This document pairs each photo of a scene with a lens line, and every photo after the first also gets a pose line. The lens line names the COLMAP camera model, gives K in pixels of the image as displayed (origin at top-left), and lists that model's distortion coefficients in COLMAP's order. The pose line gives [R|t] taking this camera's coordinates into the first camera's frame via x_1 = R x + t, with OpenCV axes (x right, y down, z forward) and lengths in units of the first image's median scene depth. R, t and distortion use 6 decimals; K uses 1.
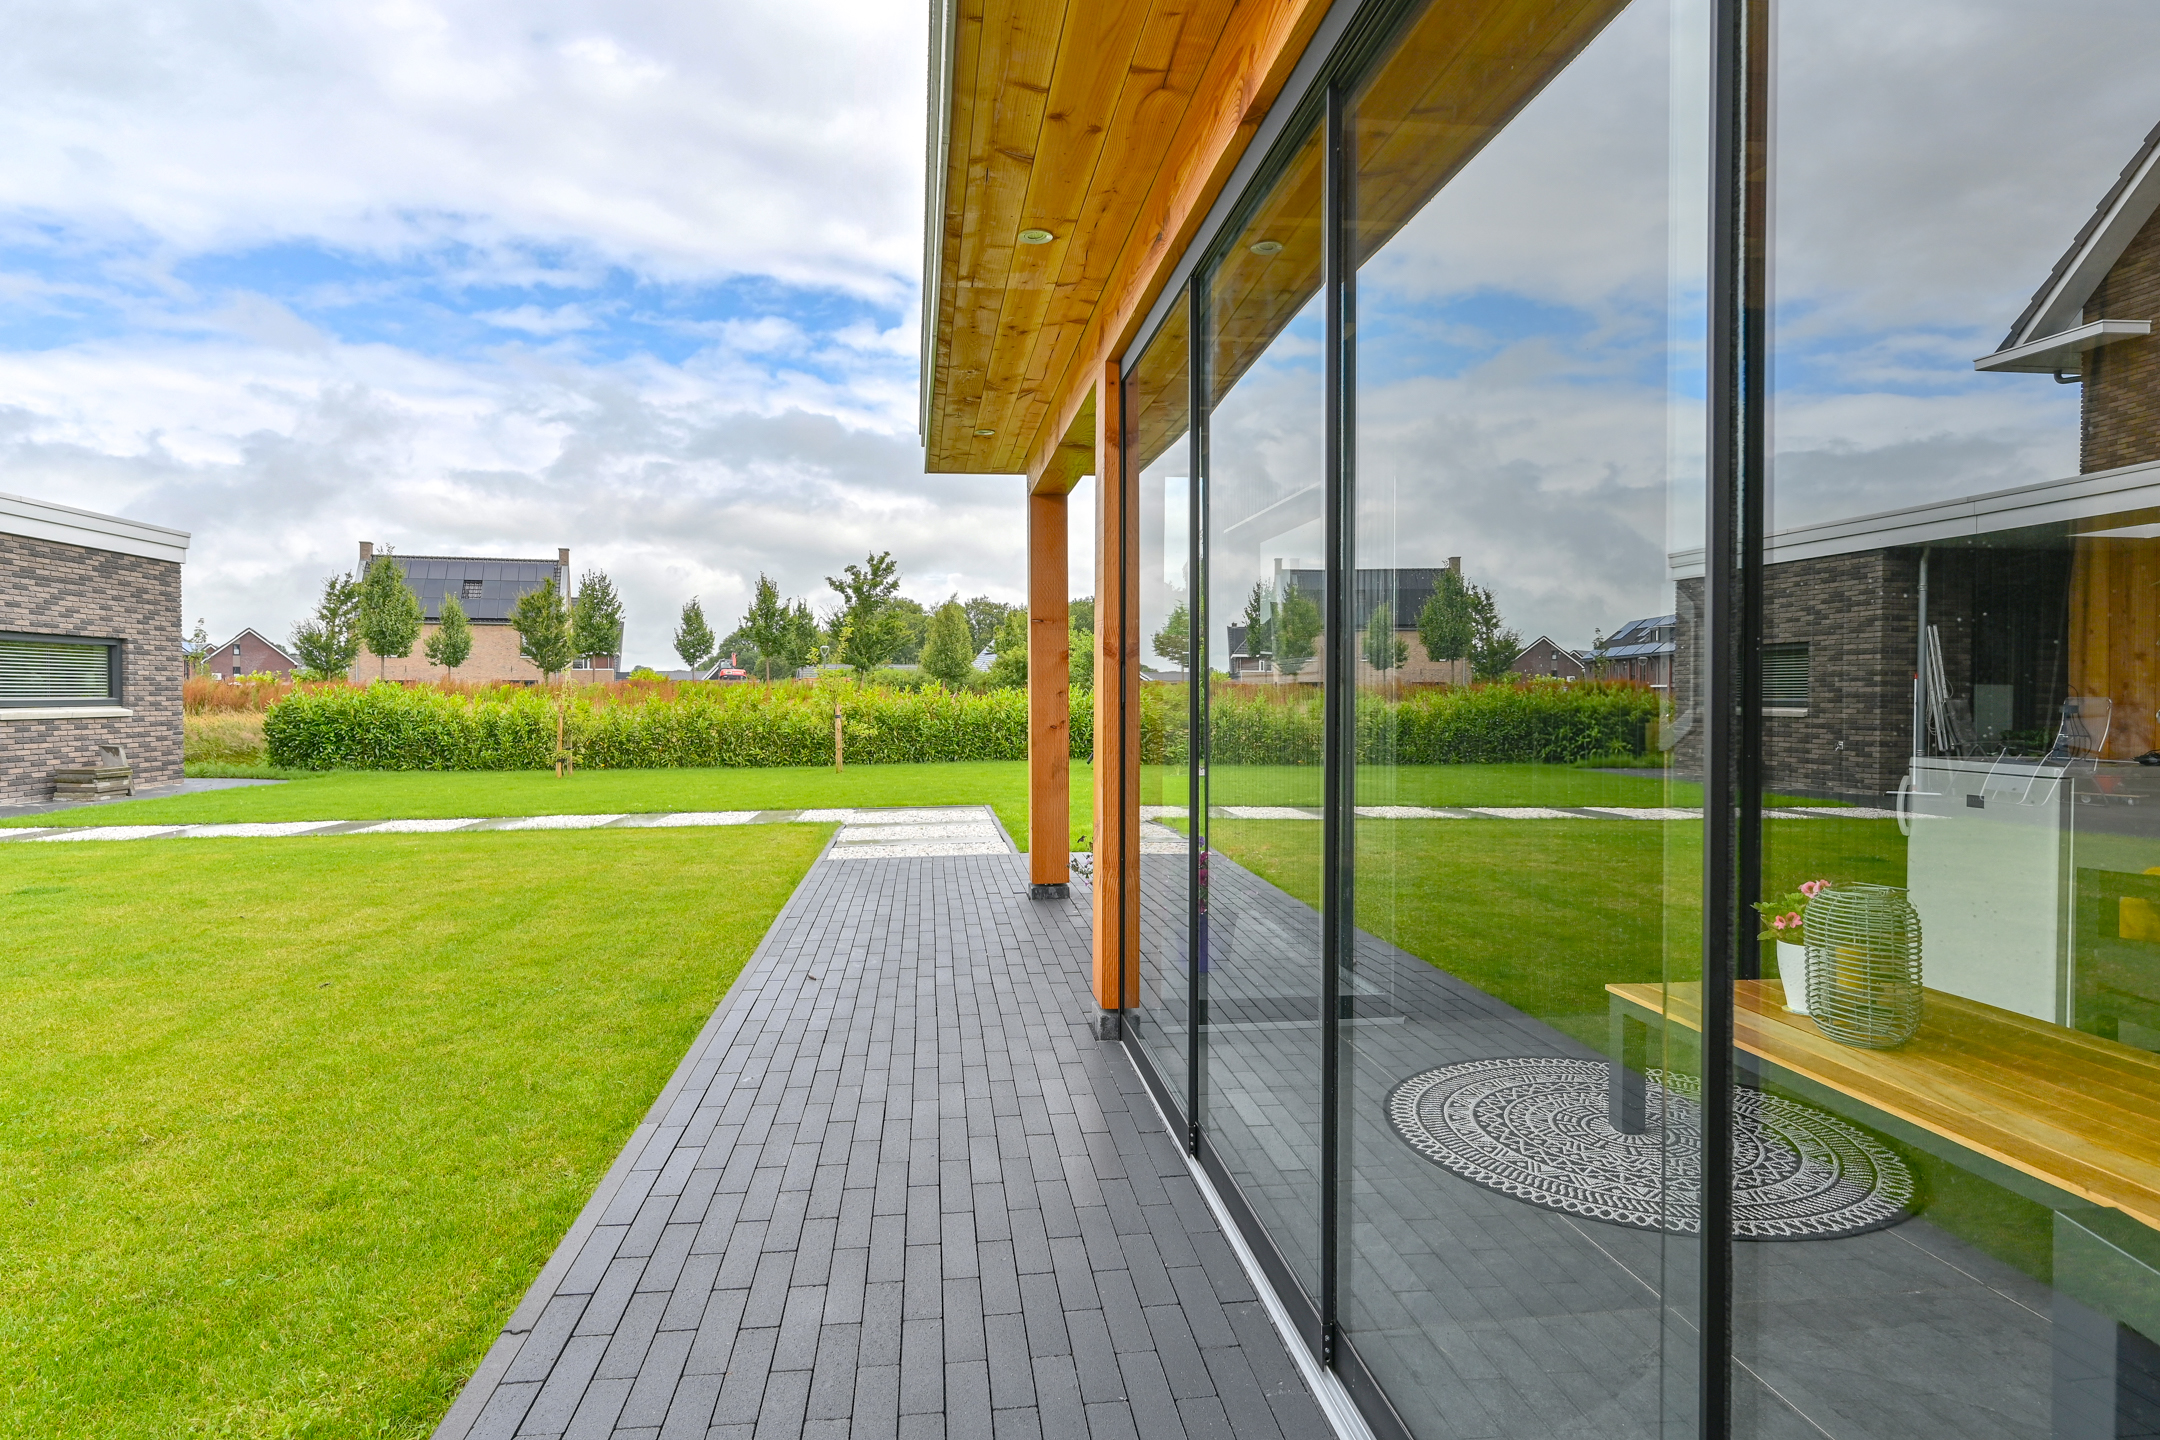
lens RADIAL K [[1194.9, 0, 1087.9], [0, 1194.9, 718.3], [0, 0, 1]] dist [0.001209, -0.001124]
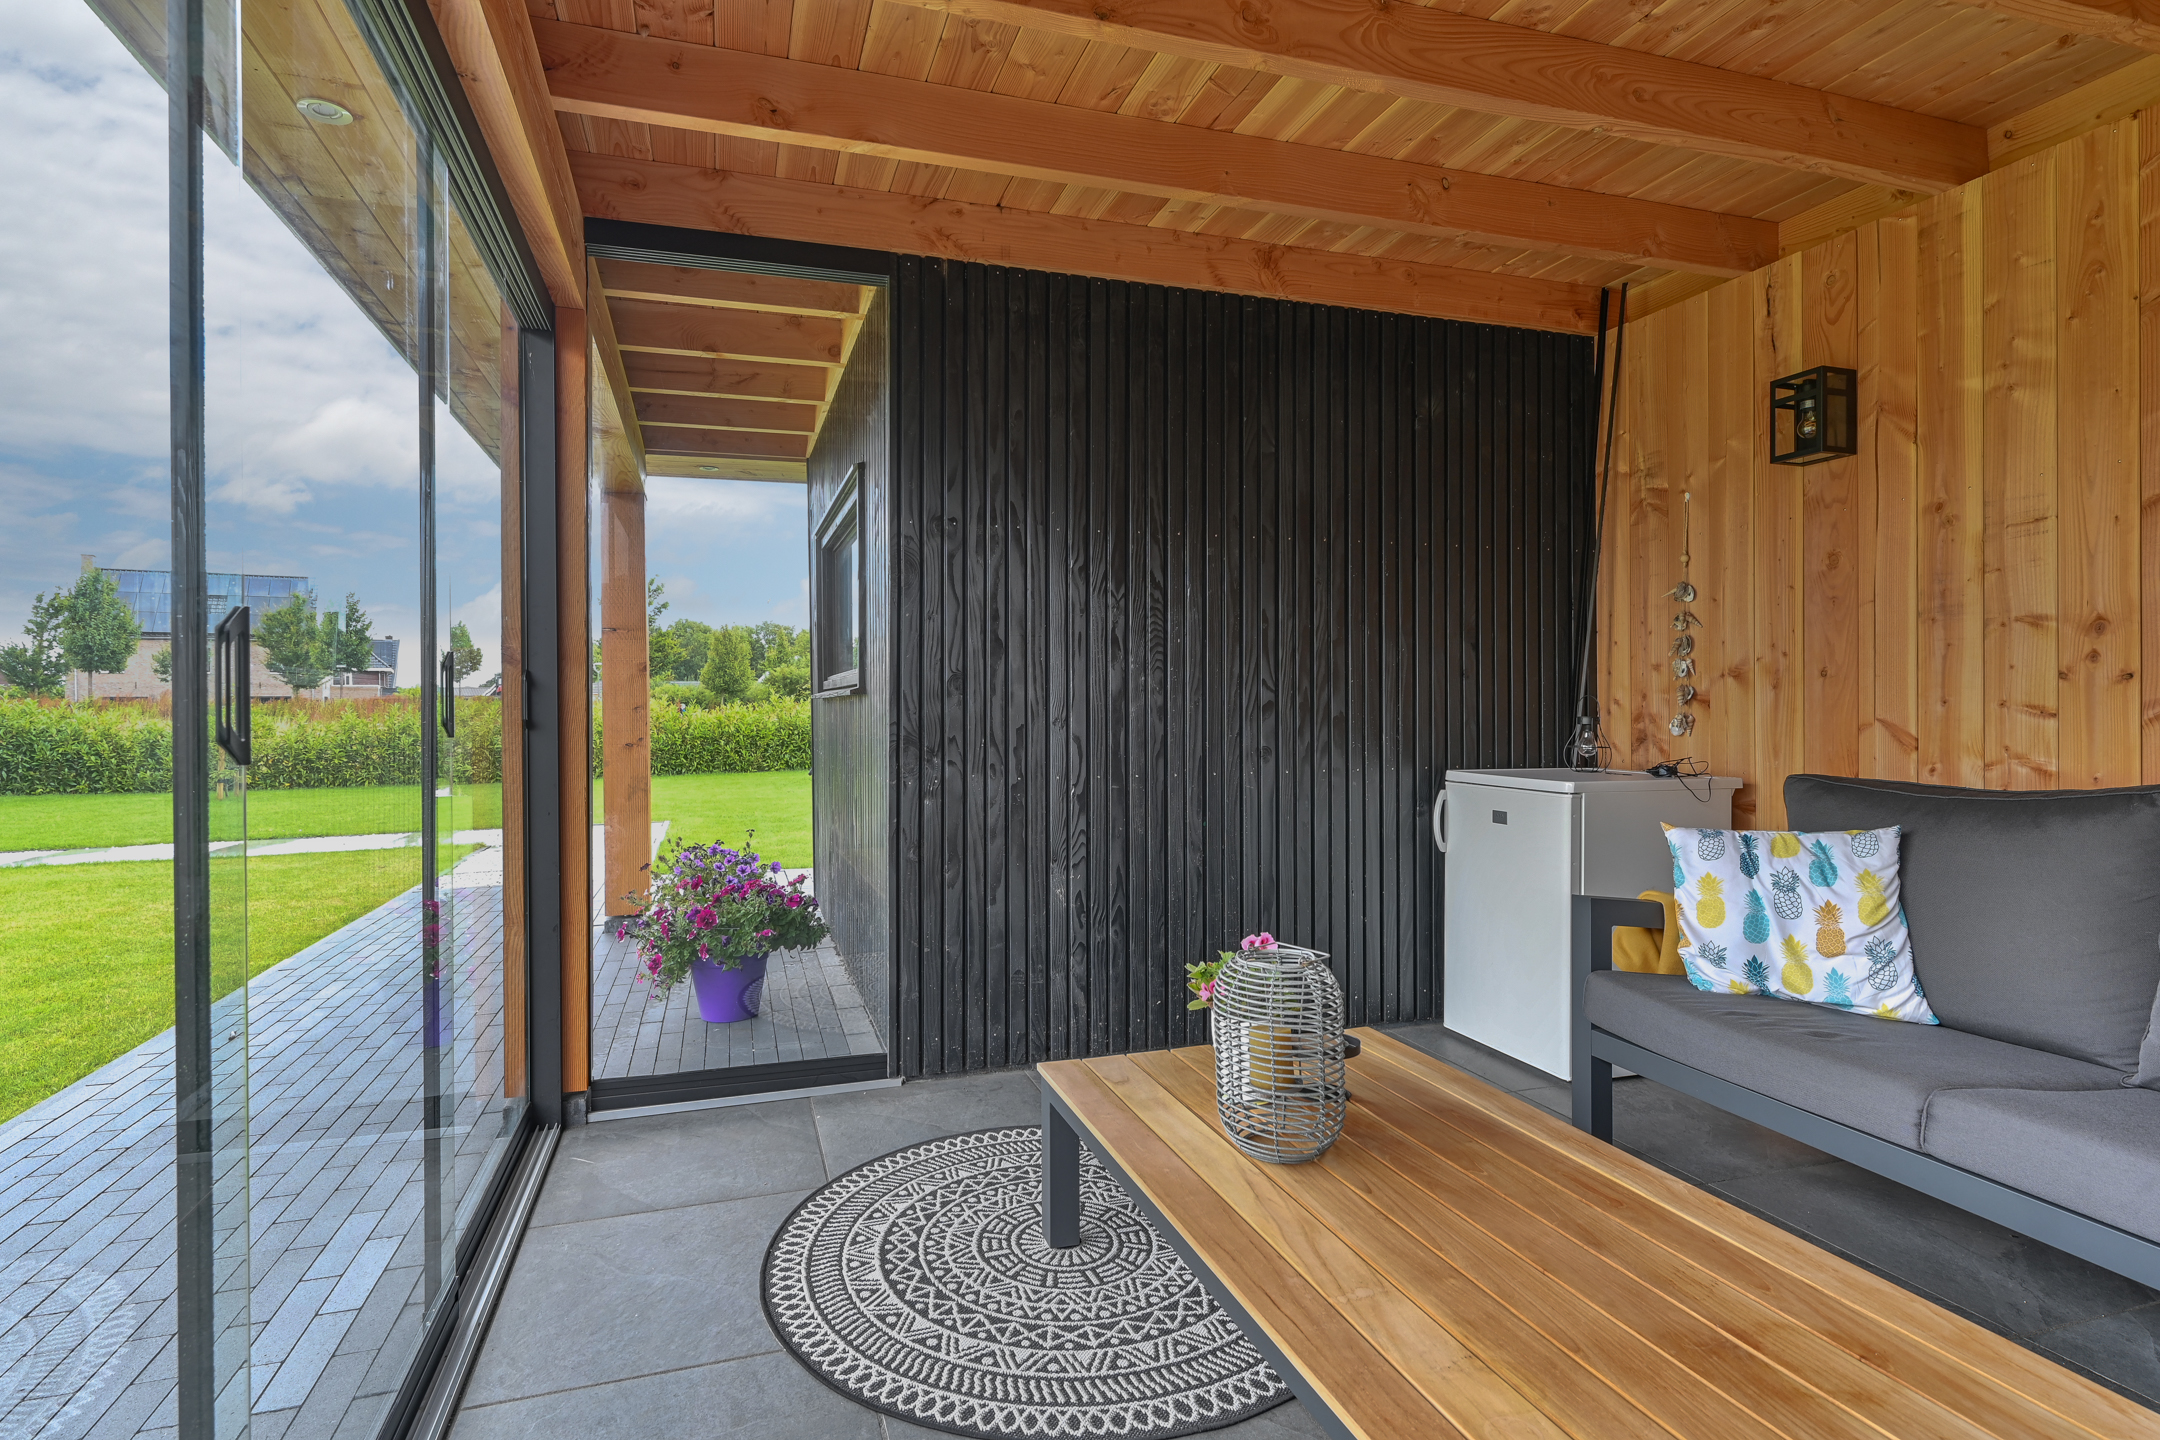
lens RADIAL K [[1046.3, 0, 1068.5], [0, 1046.3, 713.3], [0, 0, 1]] dist [0.000411, -0.002114]
pose [[0.986706, -0.005675, 0.162416, 0.263684], [0.007976, 0.999877, -0.013518, -0.005473], [-0.162319, 0.014633, 0.986630, 0.222457]]
